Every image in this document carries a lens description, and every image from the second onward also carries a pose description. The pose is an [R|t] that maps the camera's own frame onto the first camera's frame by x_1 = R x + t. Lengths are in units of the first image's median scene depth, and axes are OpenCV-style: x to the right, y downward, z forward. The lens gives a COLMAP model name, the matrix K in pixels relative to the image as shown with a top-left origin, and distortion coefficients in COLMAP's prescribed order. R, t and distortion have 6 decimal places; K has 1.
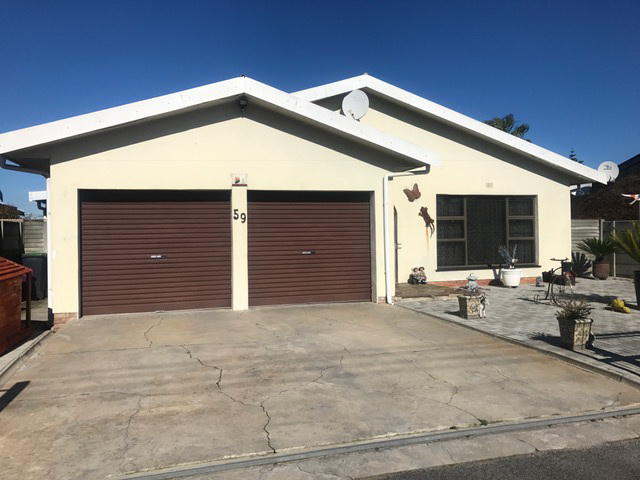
lens RADIAL K [[518.9, 0, 321.7], [0, 518.9, 242.3], [0, 0, 1]] dist [0.053329, -0.043933]
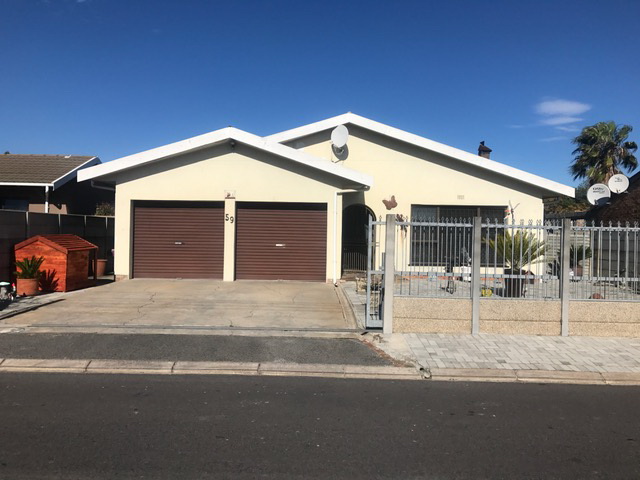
lens RADIAL K [[518.9, 0, 317.4], [0, 518.9, 237.4], [0, 0, 1]] dist [0.053329, -0.043933]
pose [[0.964000, 0.036559, -0.263375, 0.480526], [-0.037900, 0.999282, -0.000010, -0.005555], [0.263186, 0.009991, 0.964693, -0.375983]]
